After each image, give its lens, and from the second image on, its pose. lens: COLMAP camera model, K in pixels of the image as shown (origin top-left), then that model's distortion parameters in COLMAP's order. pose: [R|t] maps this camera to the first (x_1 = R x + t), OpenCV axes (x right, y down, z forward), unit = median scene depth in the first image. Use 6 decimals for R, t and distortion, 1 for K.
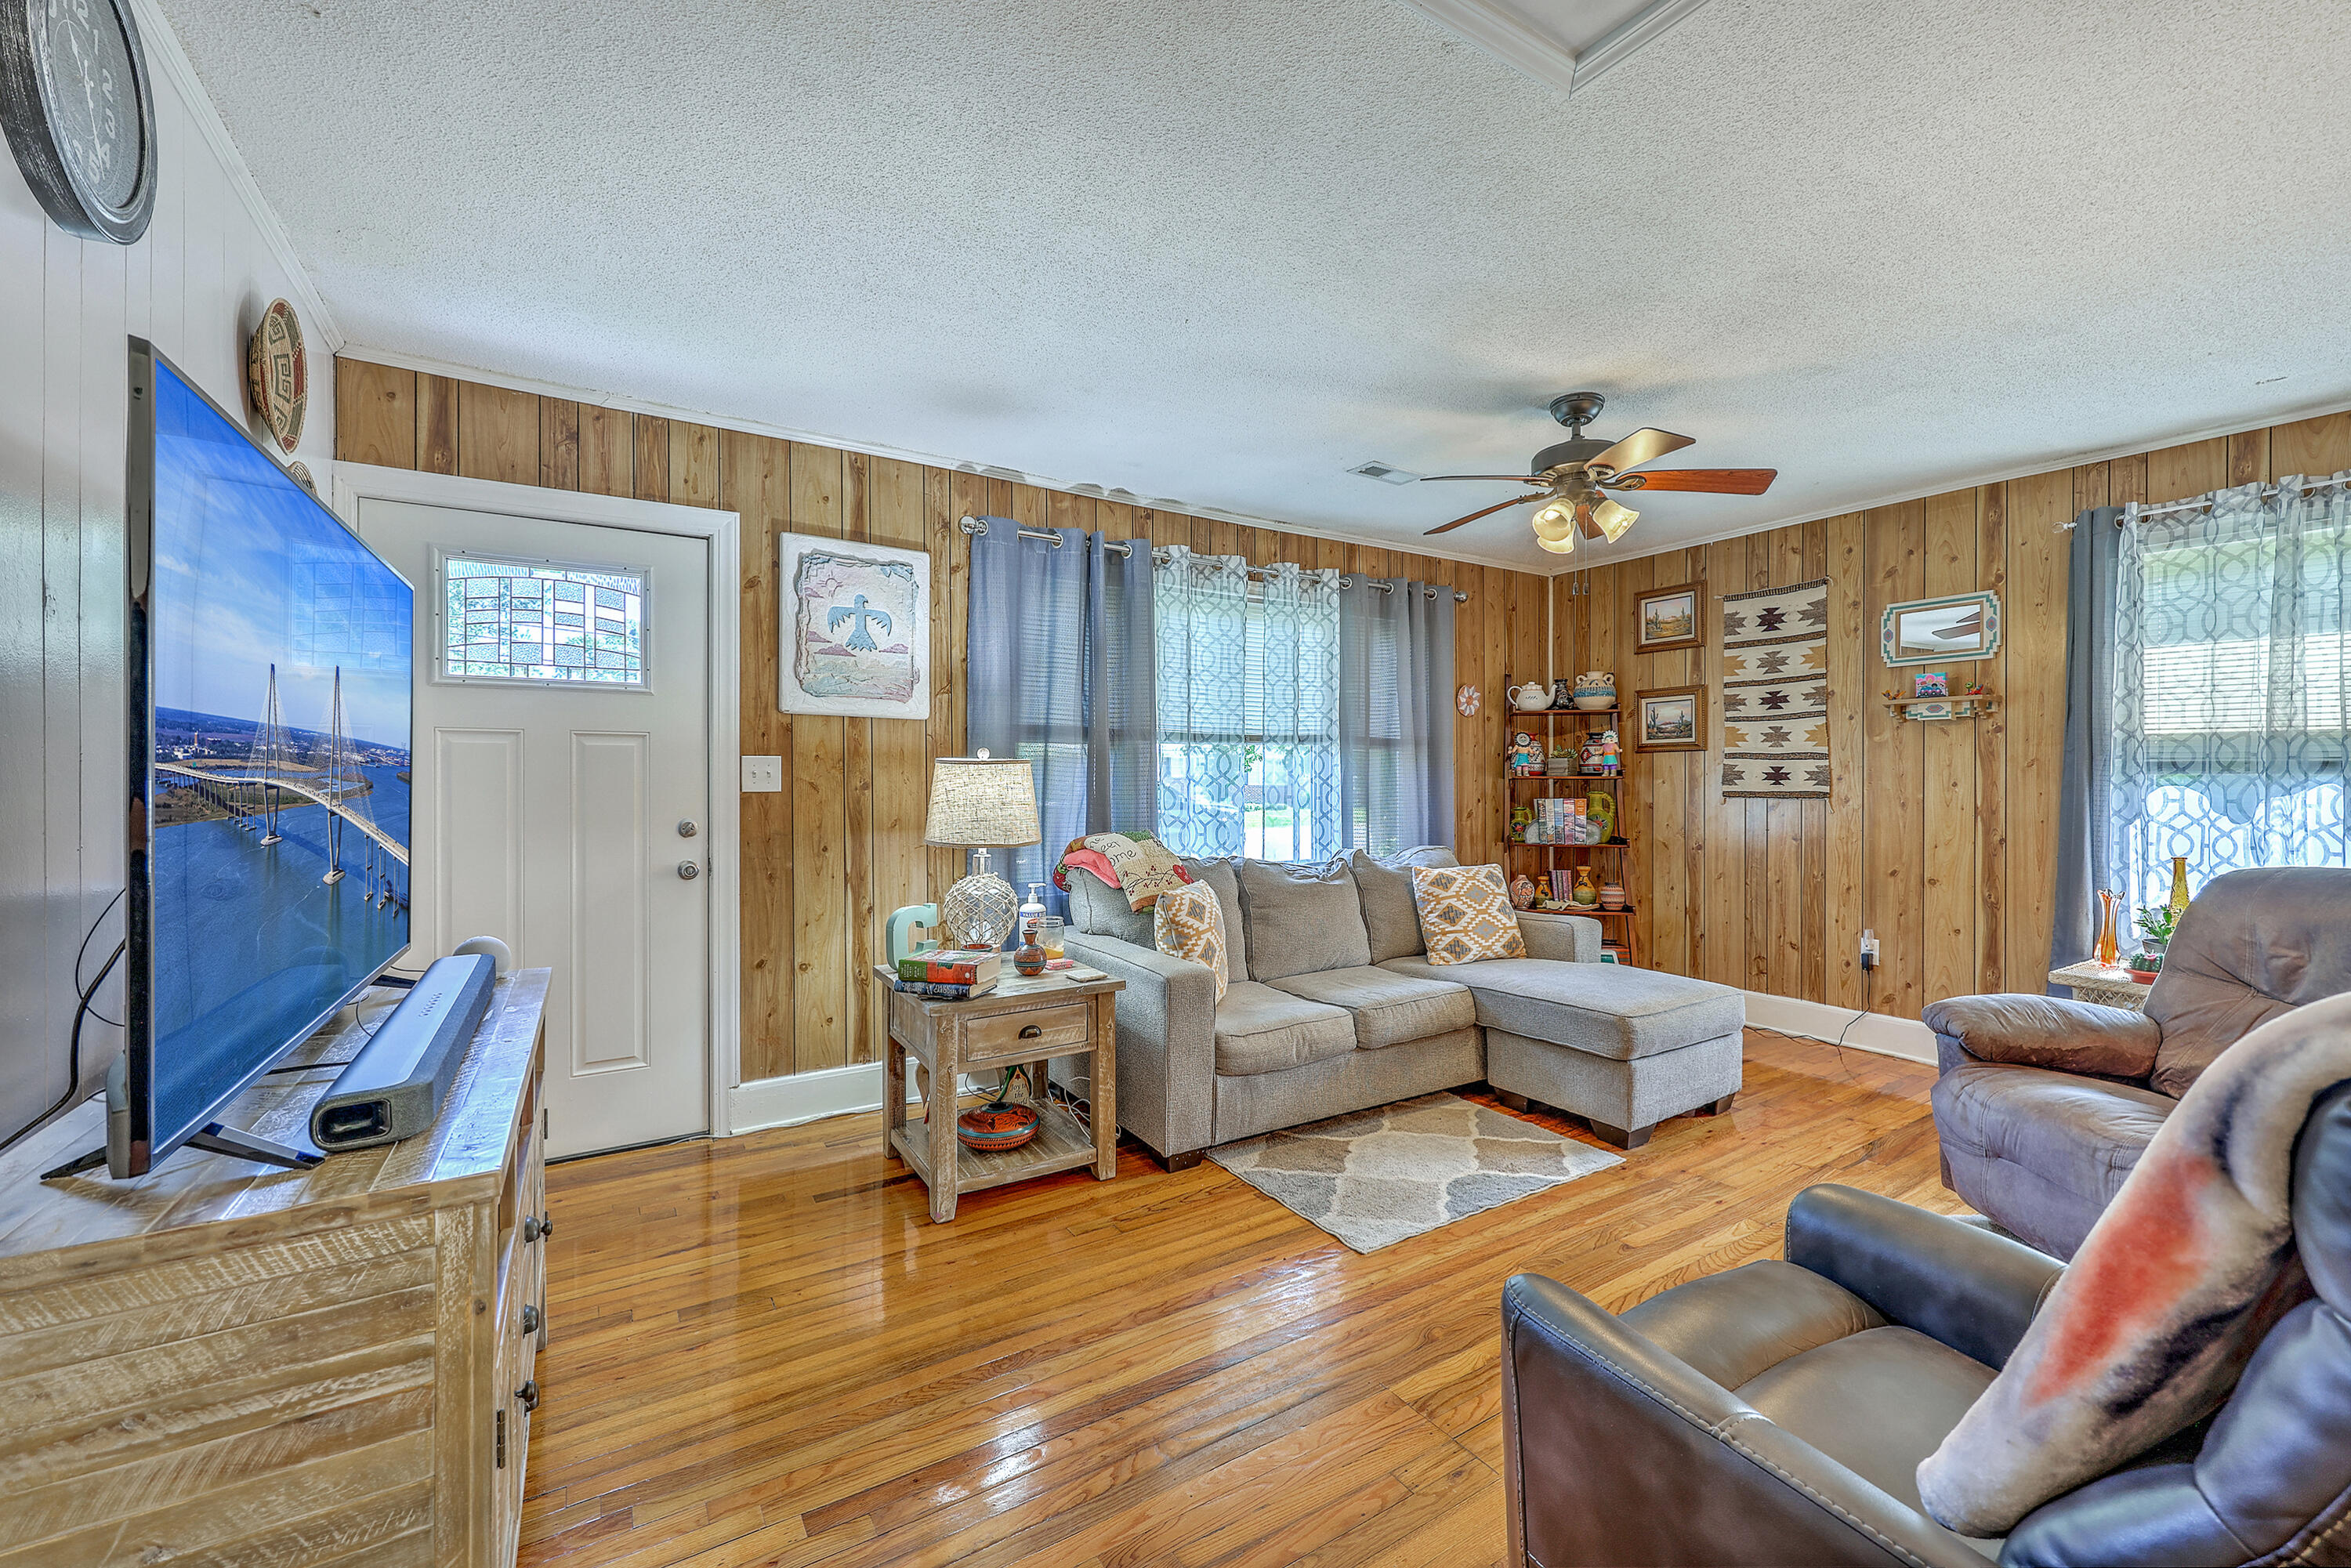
lens RADIAL K [[951.8, 0, 1190.6], [0, 951.8, 779.5], [0, 0, 1]] dist [0.001430, 0.000426]
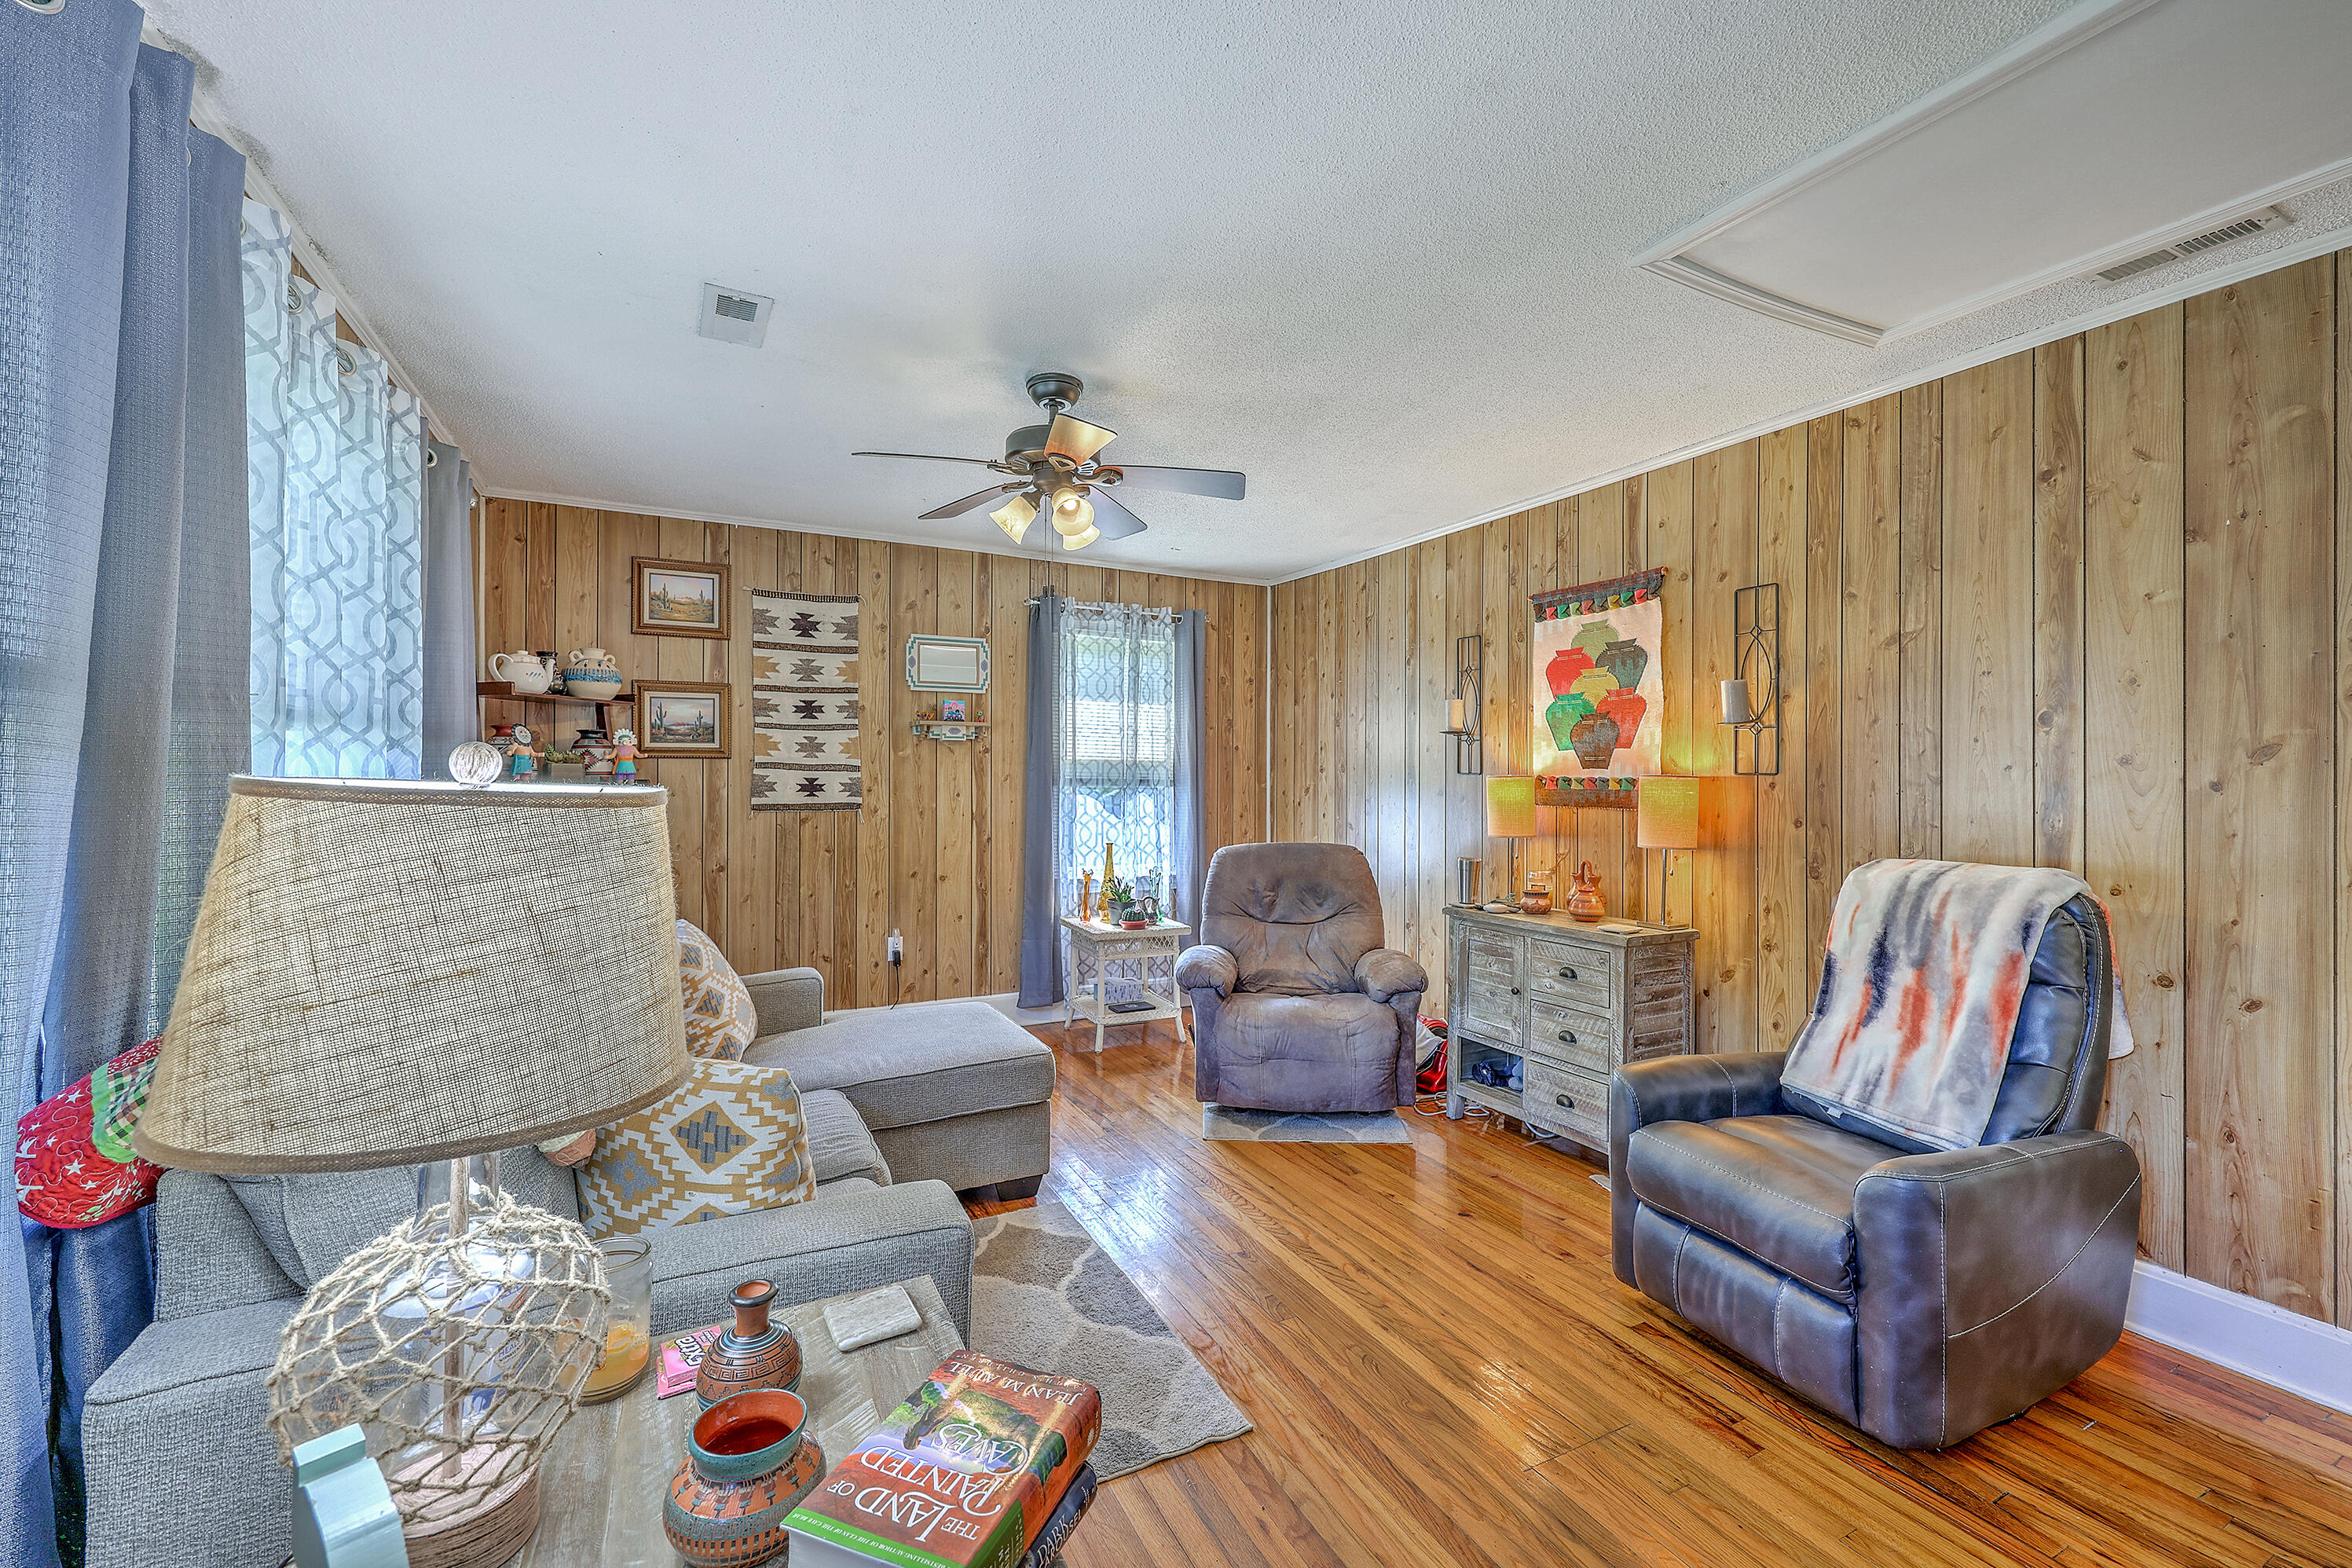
lens RADIAL K [[952.3, 0, 1191.1], [0, 952.3, 779.5], [0, 0, 1]] dist [0.001430, 0.000426]
pose [[0.087551, -0.002617, 0.996157, -0.326340], [-0.006027, 0.999977, 0.003157, -0.017750], [-0.996142, -0.006280, 0.087533, 0.539638]]
